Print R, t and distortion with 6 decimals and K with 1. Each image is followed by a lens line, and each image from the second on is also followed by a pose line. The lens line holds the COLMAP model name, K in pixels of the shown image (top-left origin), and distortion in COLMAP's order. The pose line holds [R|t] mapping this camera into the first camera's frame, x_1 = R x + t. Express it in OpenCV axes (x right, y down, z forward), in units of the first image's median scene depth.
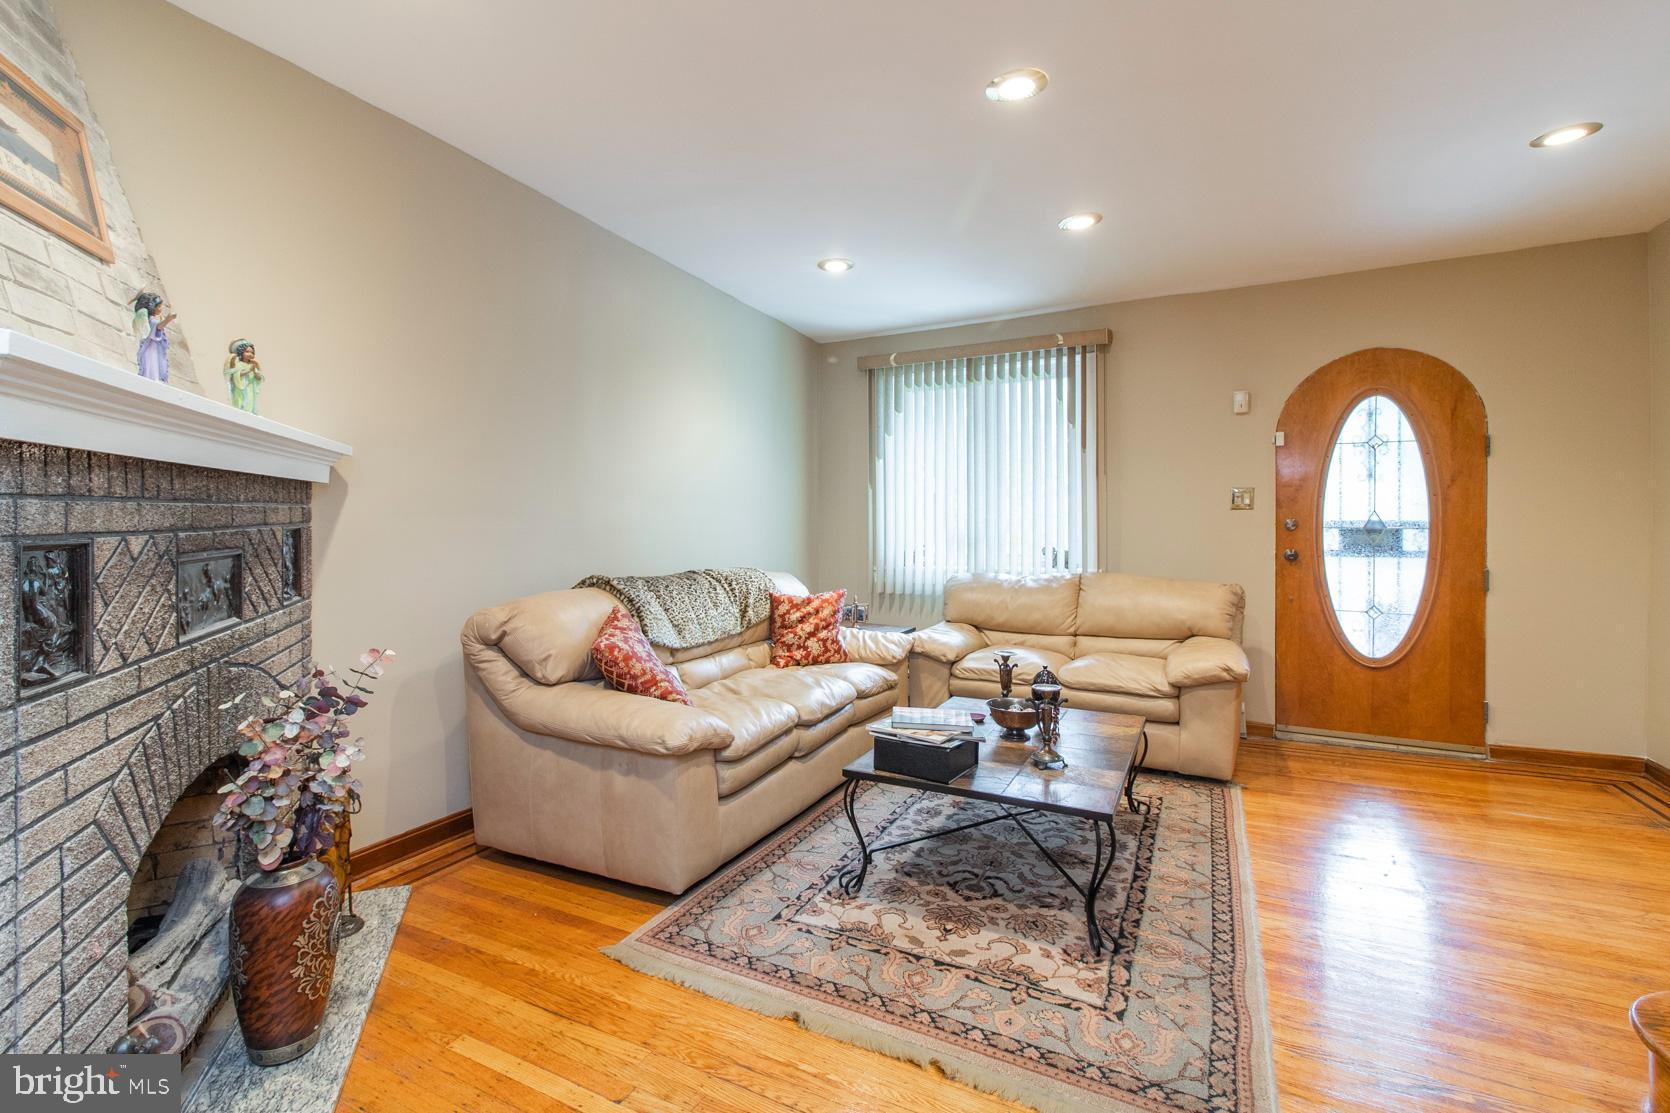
lens RADIAL K [[792.0, 0, 830.9], [0, 792.0, 523.4], [0, 0, 1]] dist [0.002534, -0.000095]
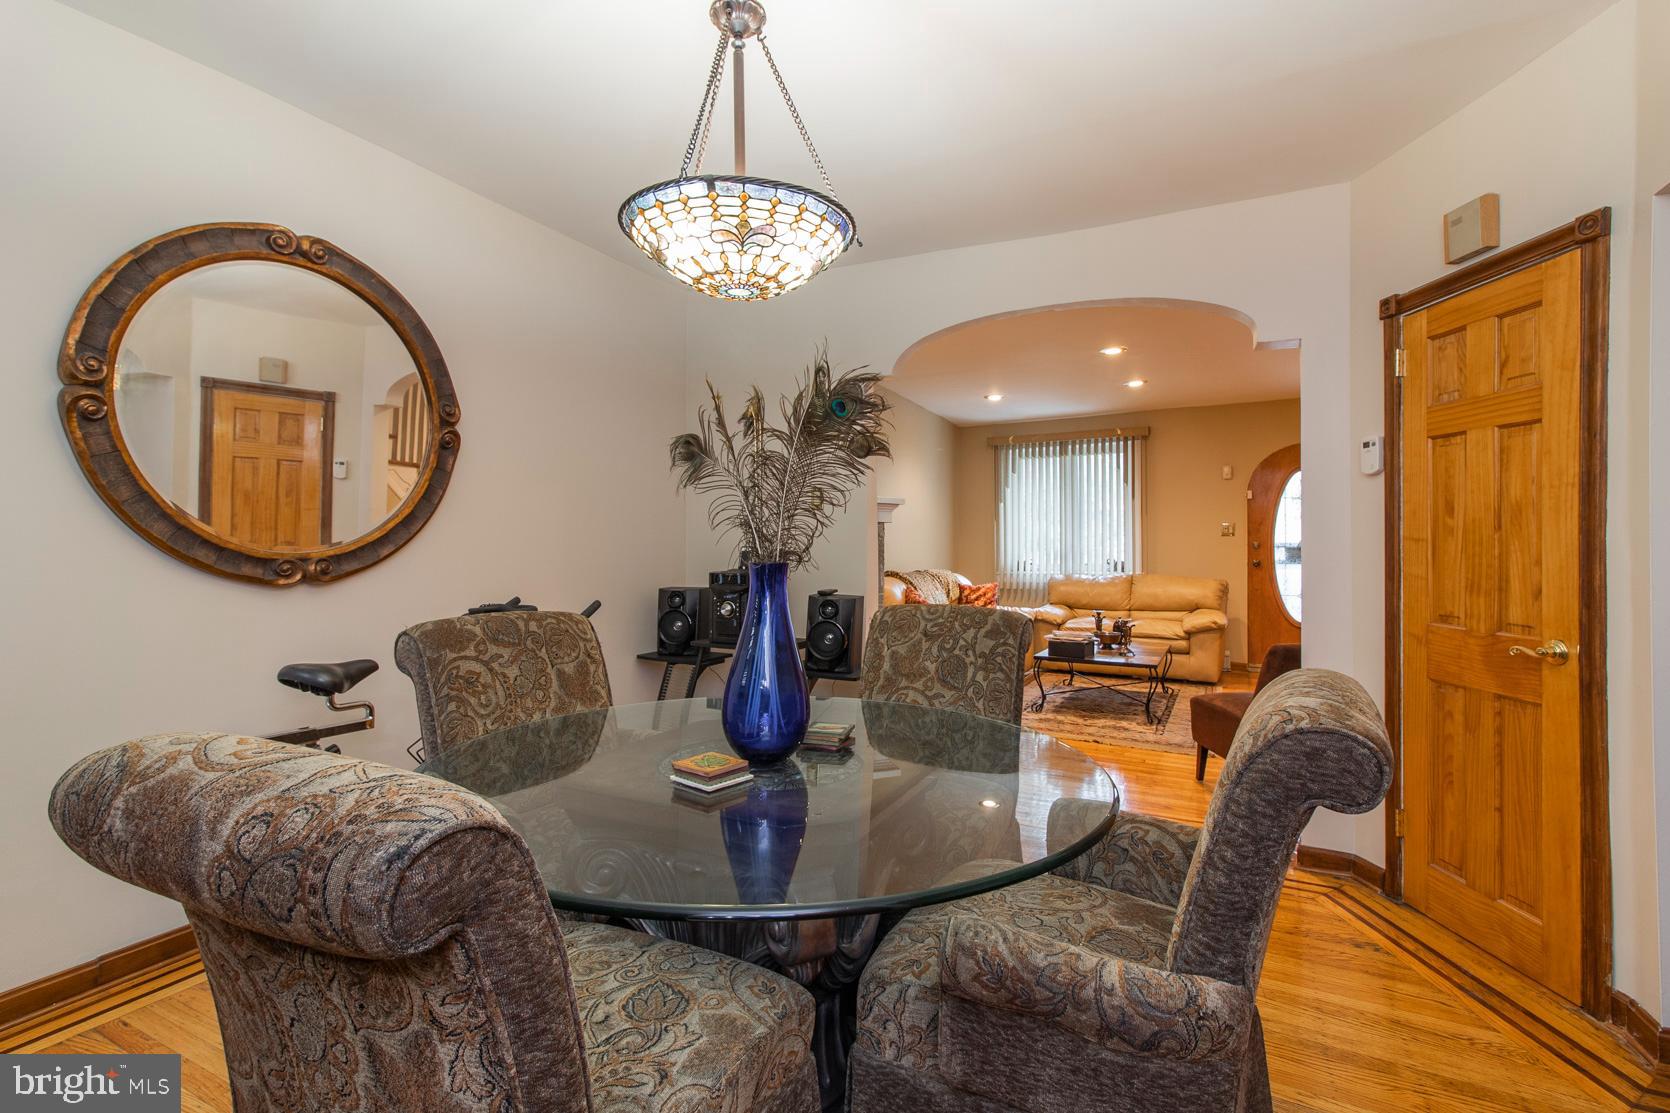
lens RADIAL K [[792.0, 0, 869.2], [0, 792.0, 535.6], [0, 0, 1]] dist [0.002534, -0.000095]
pose [[0.999909, 0.001846, 0.013376, -0.265656], [-0.001719, 0.999954, -0.009478, -0.001210], [-0.013393, 0.009454, 0.999866, -0.671792]]
